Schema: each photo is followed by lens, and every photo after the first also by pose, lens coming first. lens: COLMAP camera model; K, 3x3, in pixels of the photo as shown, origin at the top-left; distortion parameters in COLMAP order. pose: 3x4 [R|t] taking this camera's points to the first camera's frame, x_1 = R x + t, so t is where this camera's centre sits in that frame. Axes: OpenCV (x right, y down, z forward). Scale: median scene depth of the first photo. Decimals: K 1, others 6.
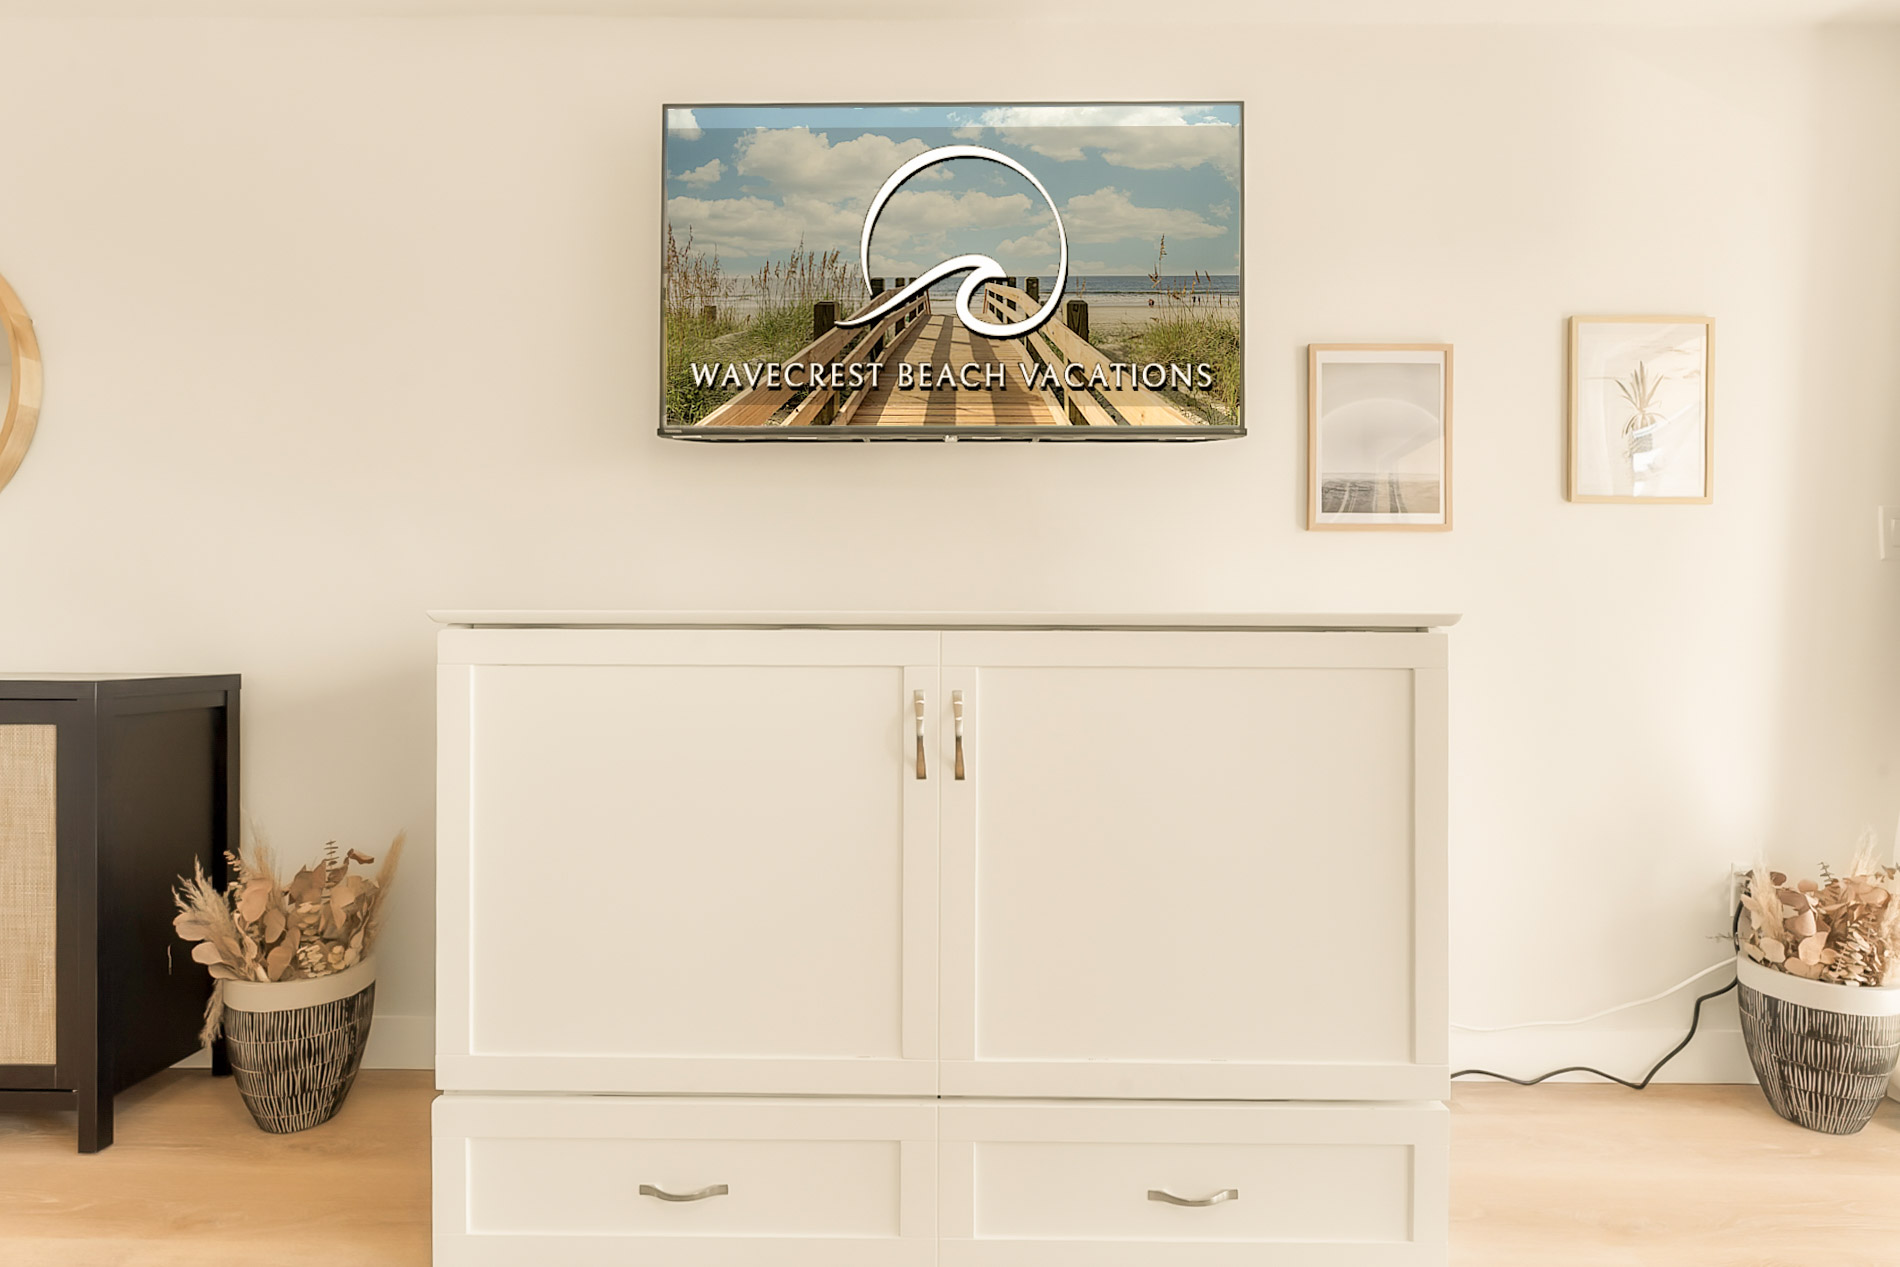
lens RADIAL K [[957.8, 0, 950.0], [0, 957.8, 633.5], [0, 0, 1]] dist [-0.001152, -0.000167]
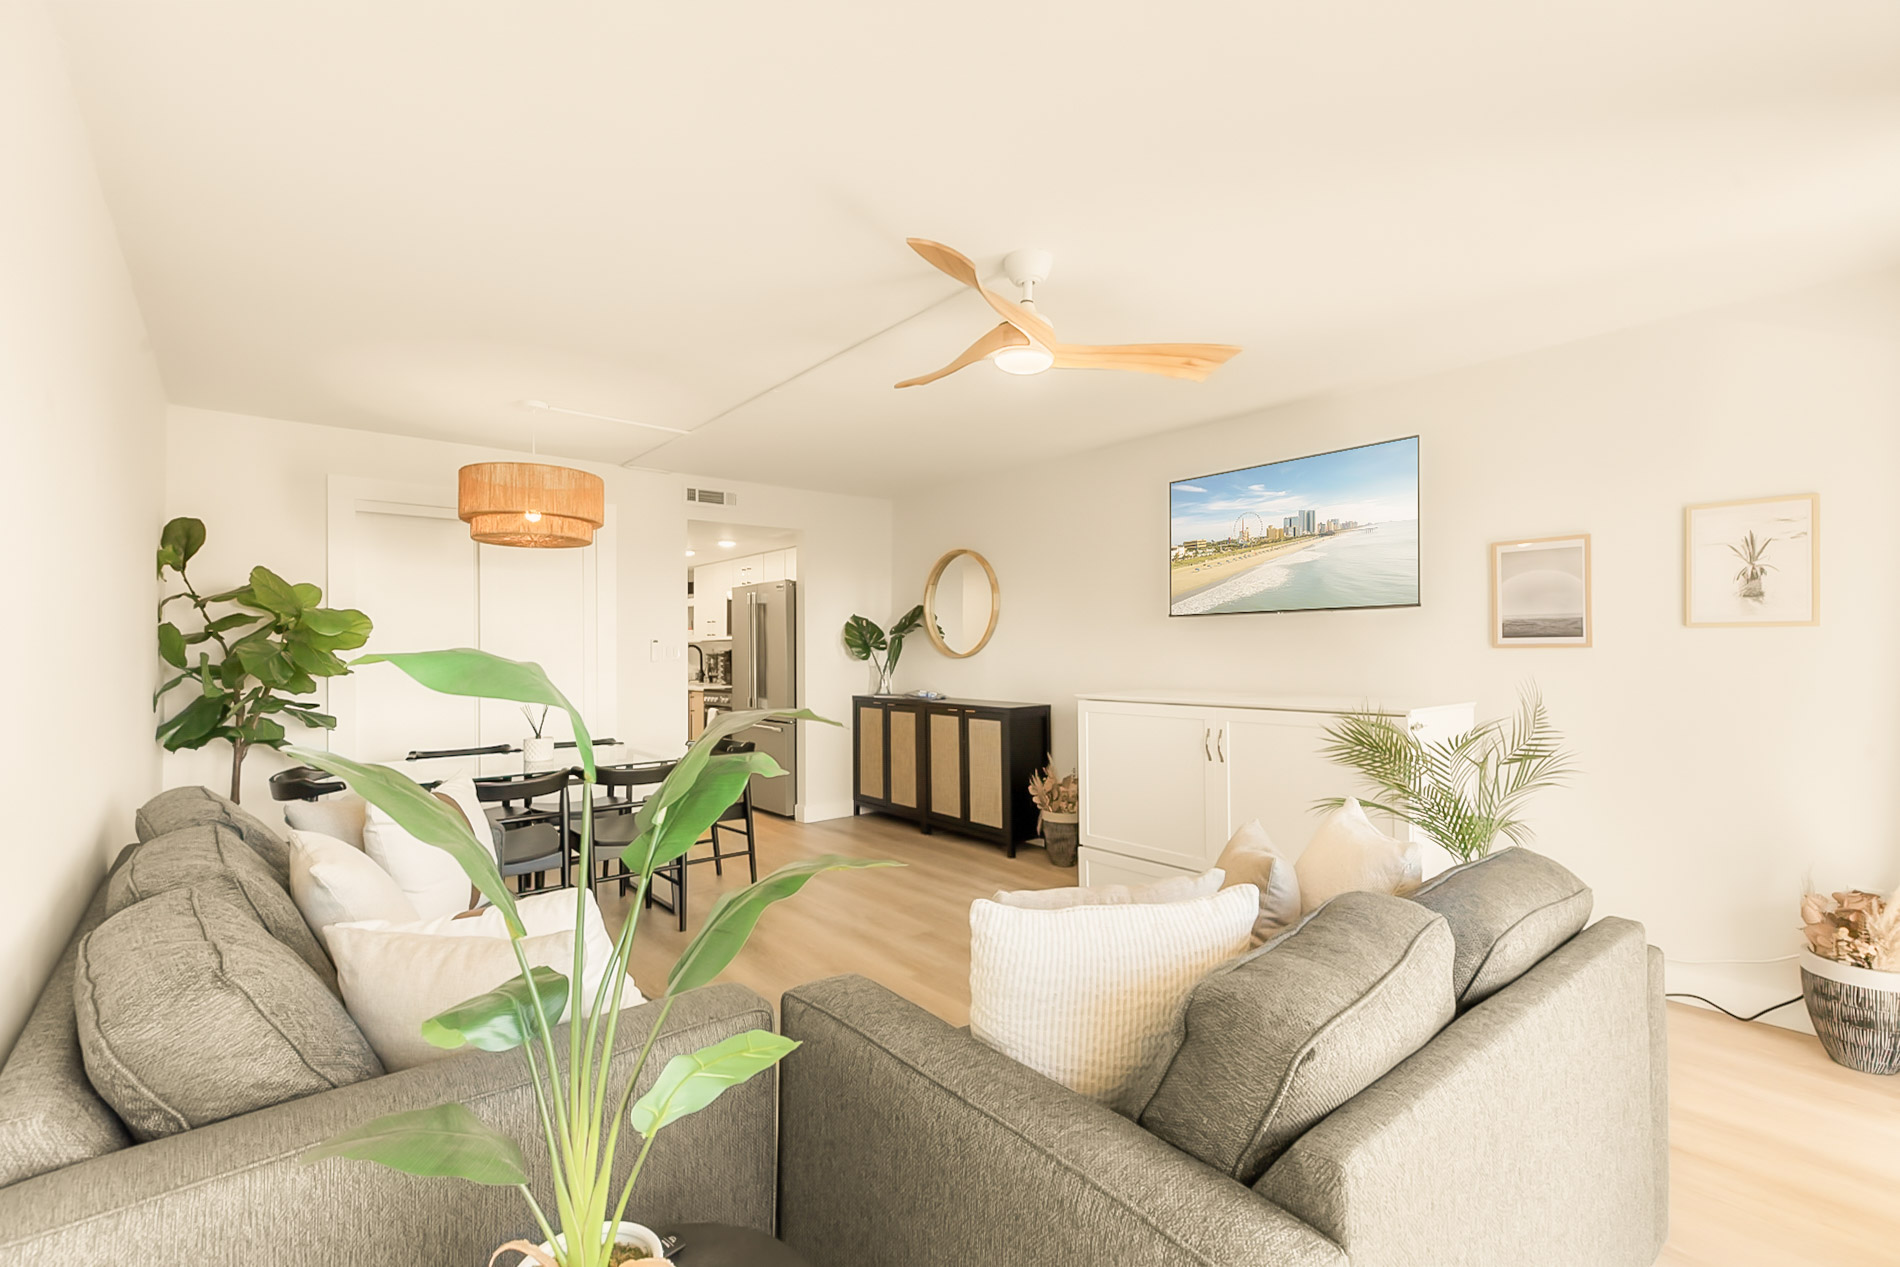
lens RADIAL K [[839.1, 0, 950.0], [0, 839.1, 633.5], [0, 0, 1]] dist [-0.017175, -0.000314]
pose [[0.645054, -0.022536, -0.763804, 1.031648], [0.013990, 0.999746, -0.017682, -0.139261], [0.764009, 0.000720, 0.645206, -0.873817]]
